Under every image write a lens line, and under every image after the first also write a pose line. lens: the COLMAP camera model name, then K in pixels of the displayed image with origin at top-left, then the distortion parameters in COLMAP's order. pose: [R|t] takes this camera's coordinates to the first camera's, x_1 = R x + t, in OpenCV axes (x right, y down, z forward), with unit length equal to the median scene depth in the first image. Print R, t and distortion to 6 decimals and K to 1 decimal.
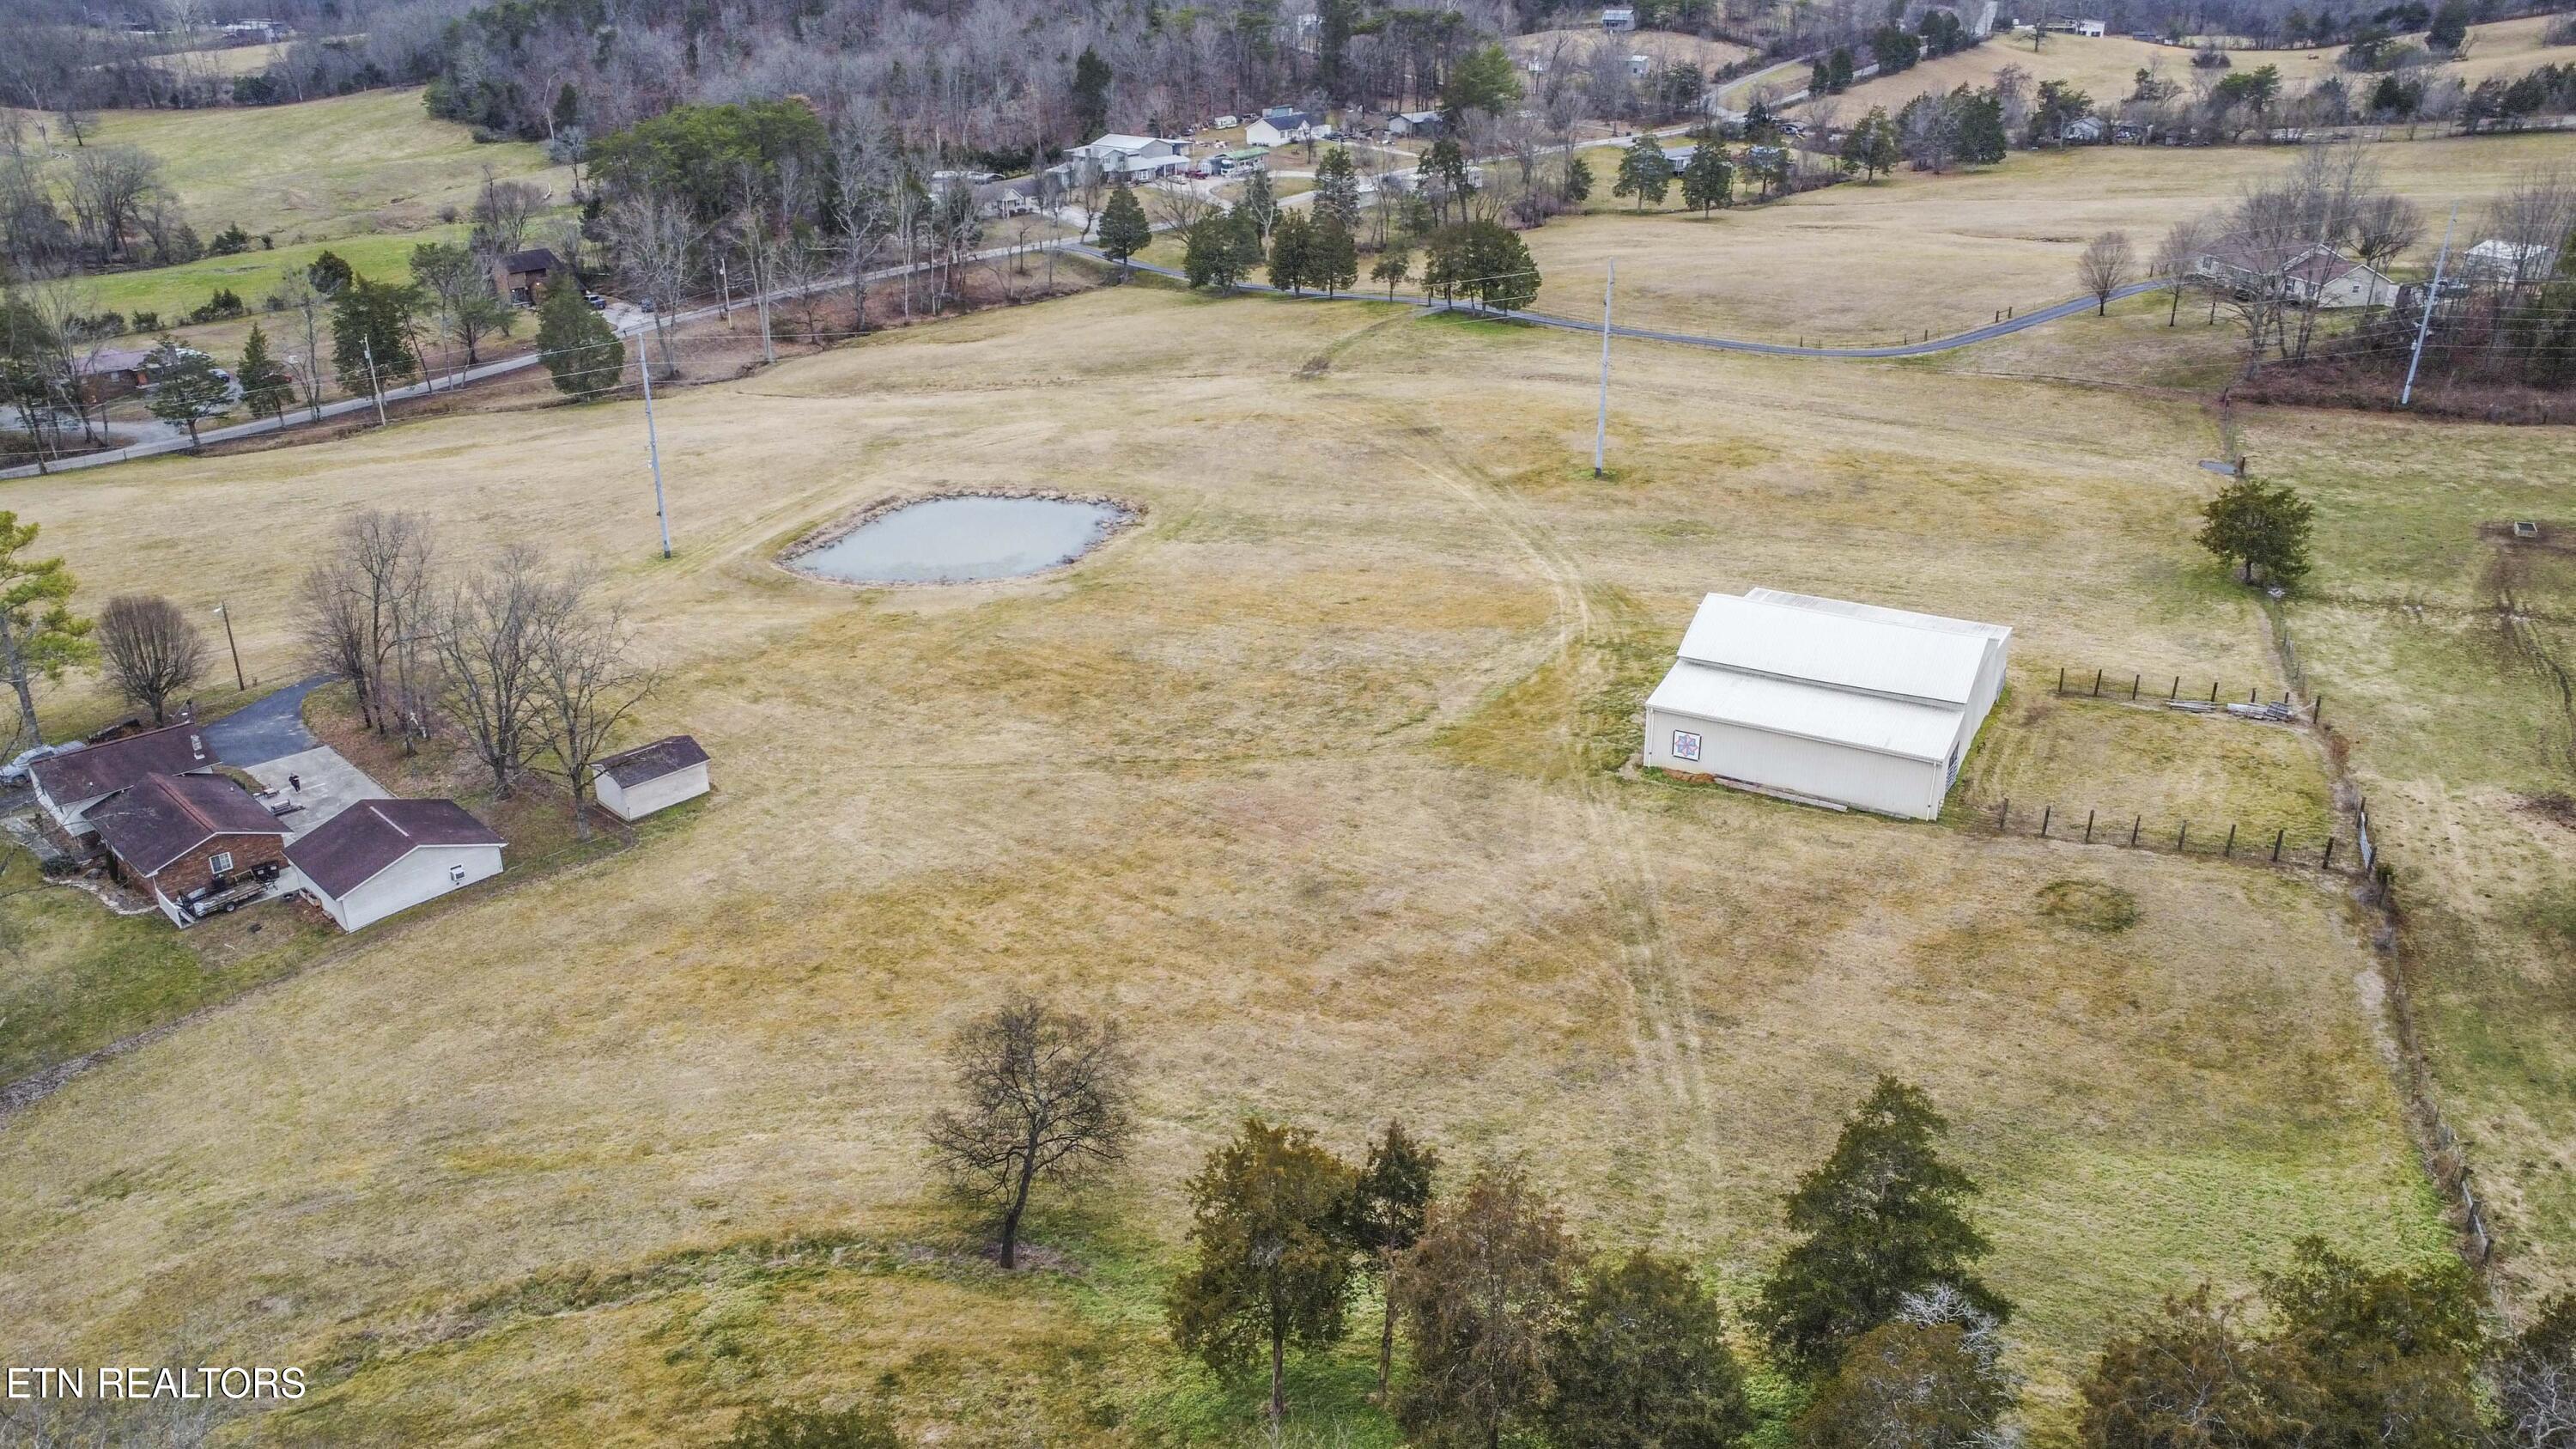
lens RADIAL K [[1915.1, 0, 1288.9], [0, 1915.1, 744.2], [0, 0, 1]] dist [-0.139416, 0.210002]
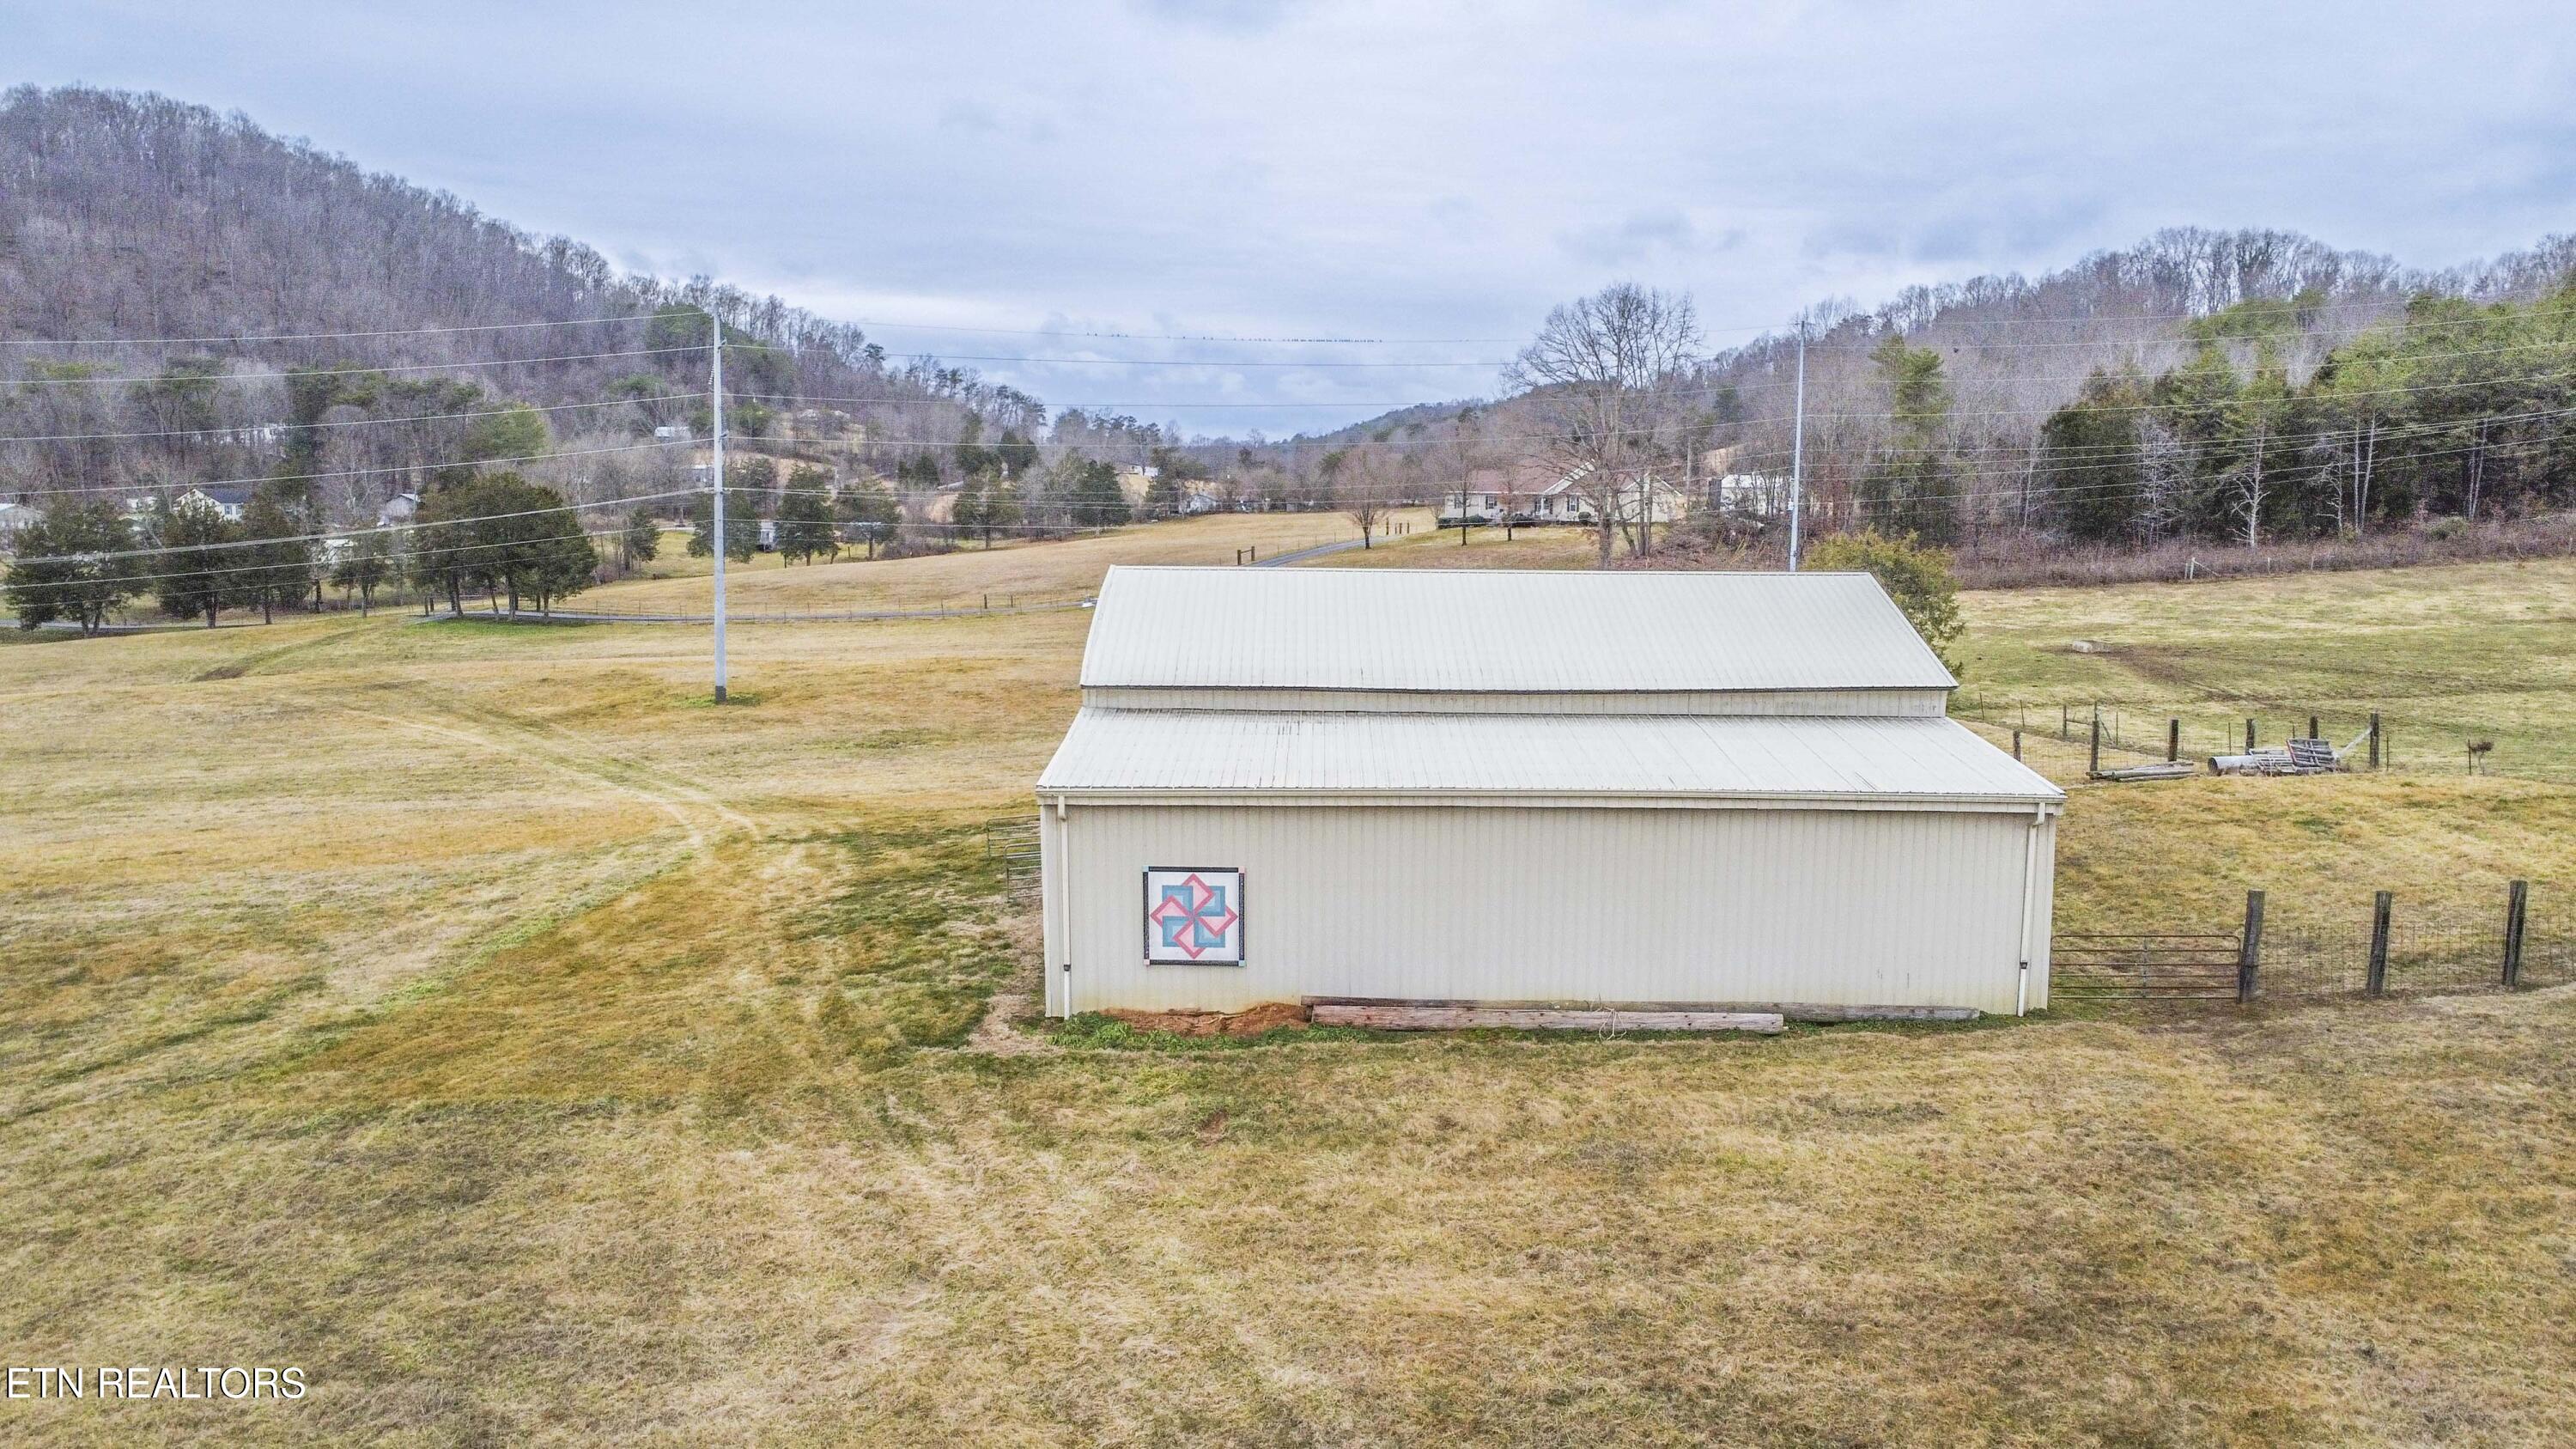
lens RADIAL K [[1915.1, 0, 1284.6], [0, 1915.1, 740.1], [0, 0, 1]] dist [-0.139416, 0.210002]
pose [[0.888486, -0.049645, 0.456211, 0.054424], [0.174304, 0.956137, -0.235415, 0.028361], [-0.424513, 0.288682, 0.858168, 0.449318]]
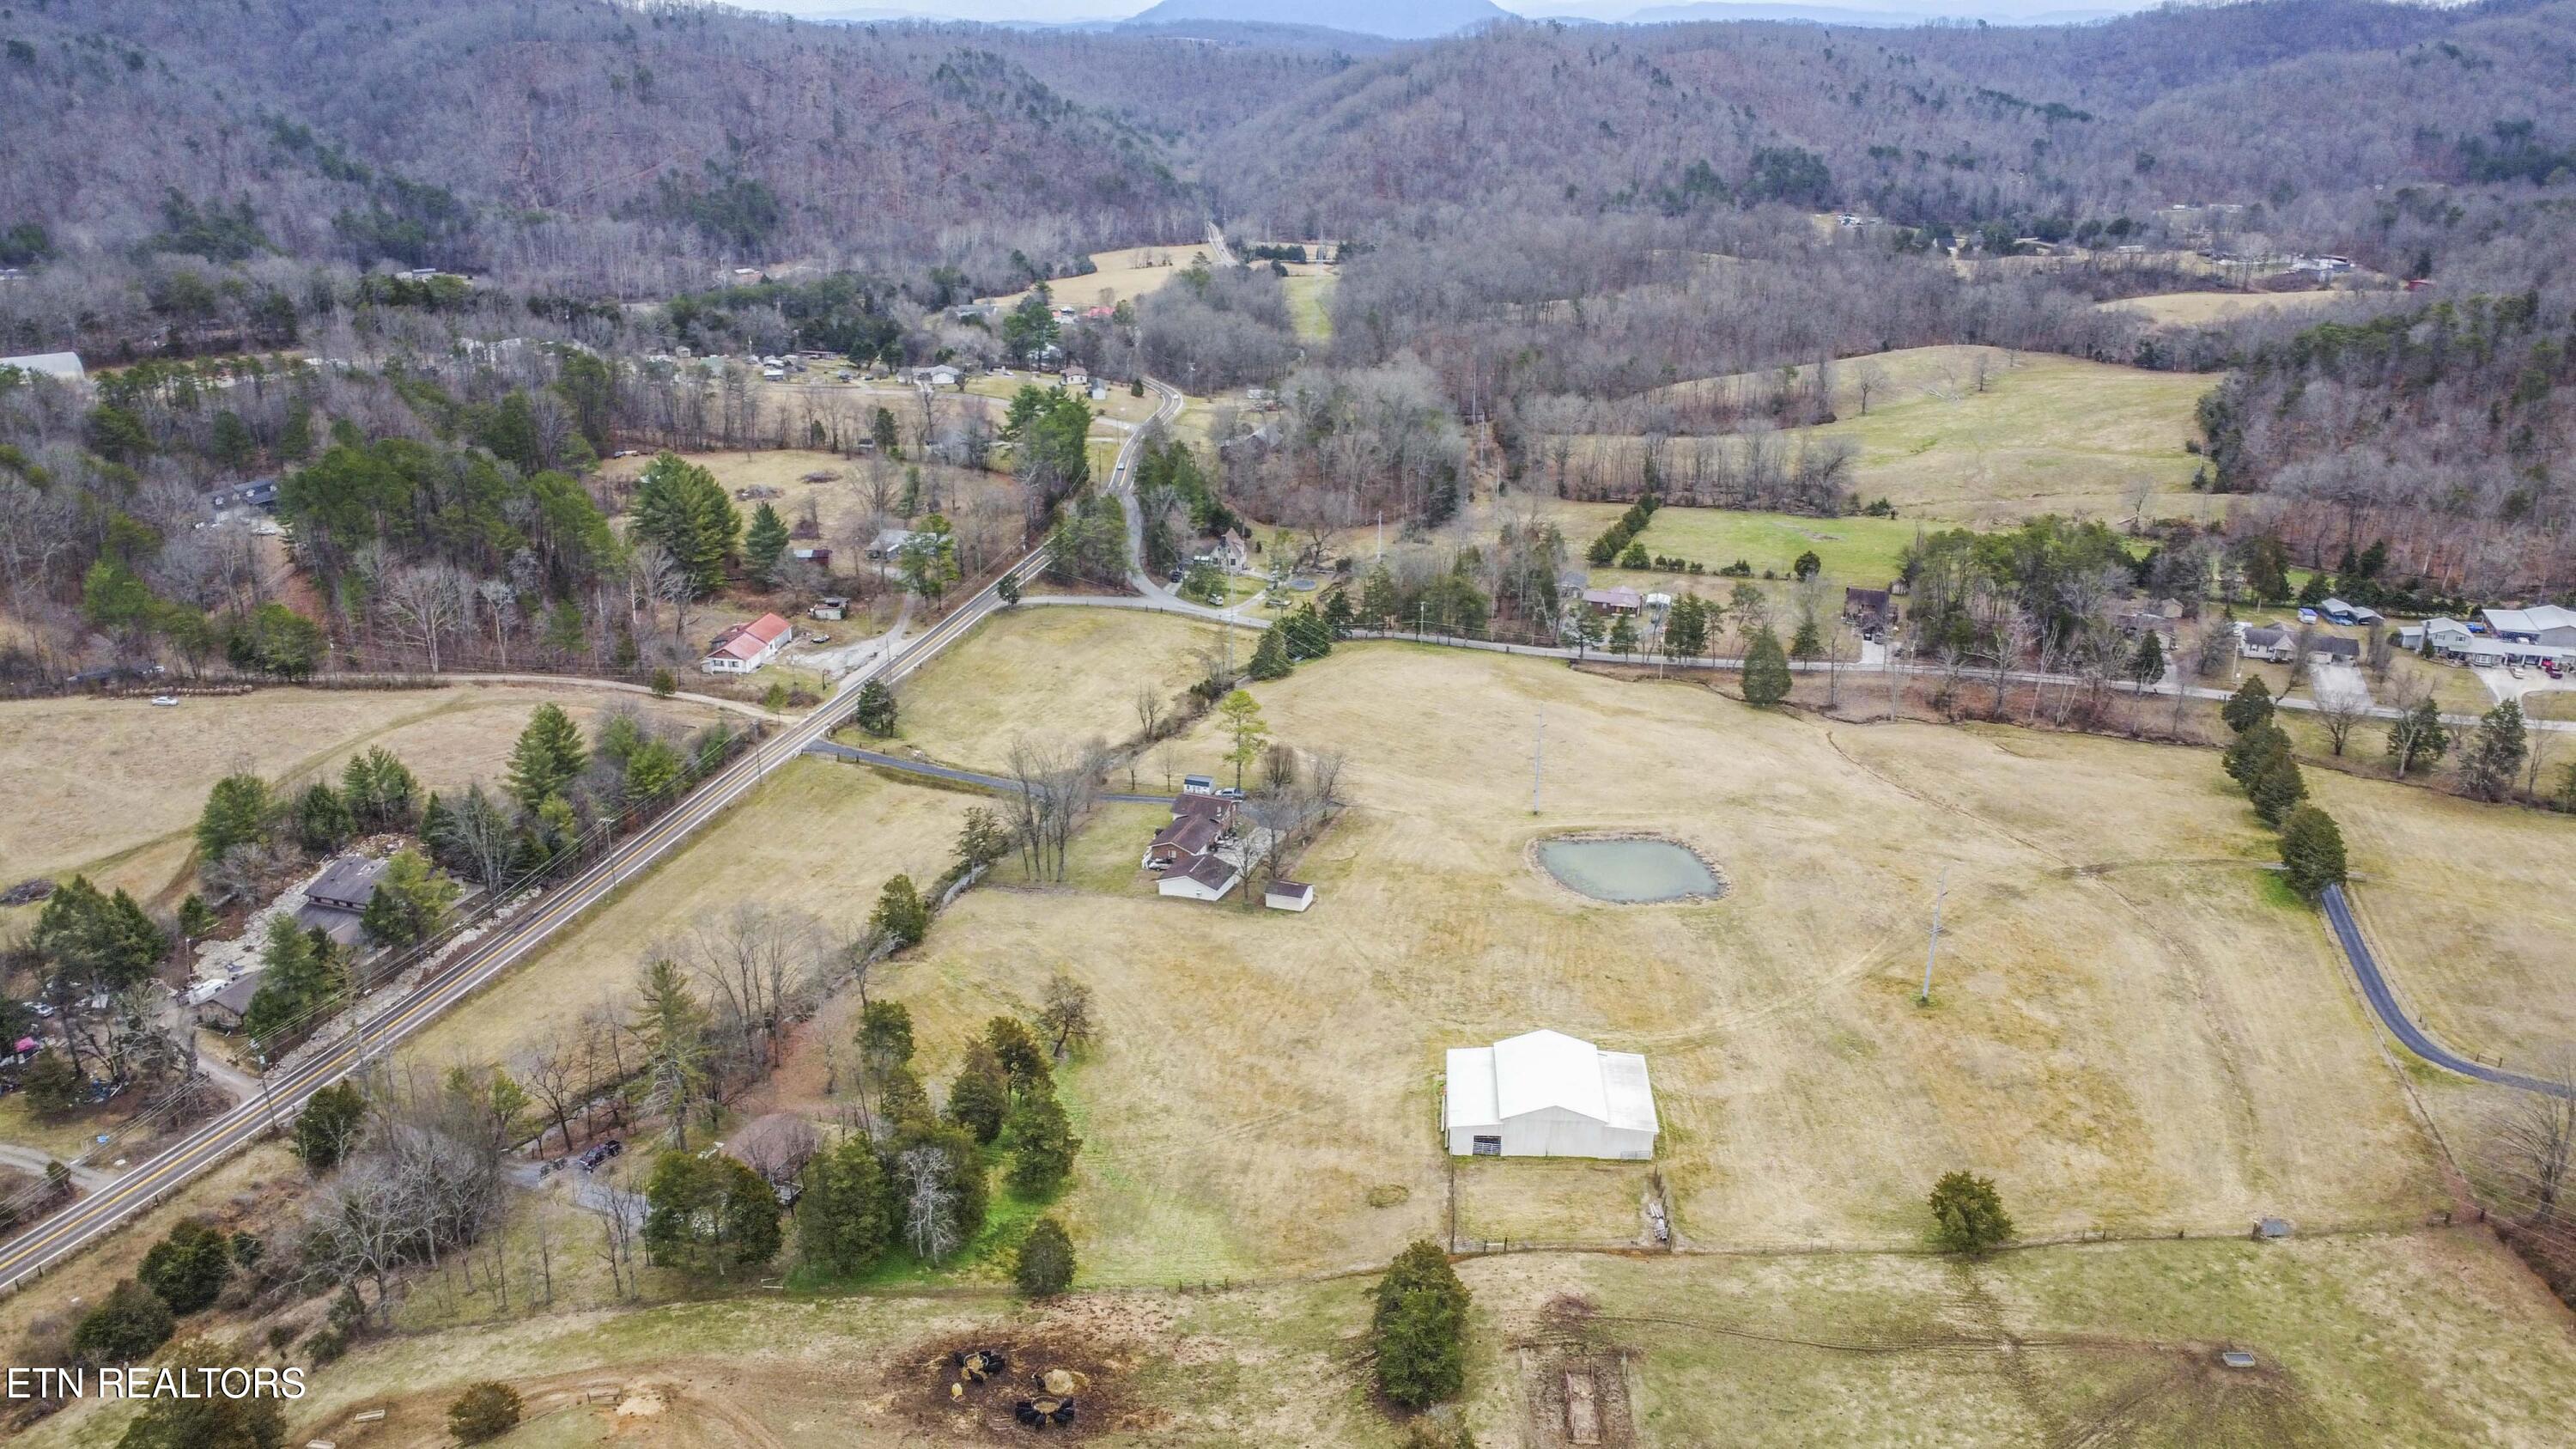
lens RADIAL K [[1915.1, 0, 1283.1], [0, 1915.1, 715.6], [0, 0, 1]] dist [-0.139416, 0.210002]
pose [[0.418398, 0.325055, -0.848105, 1.084737], [-0.366289, 0.914852, 0.169934, -0.396786], [0.831129, 0.239551, 0.501837, -0.180864]]
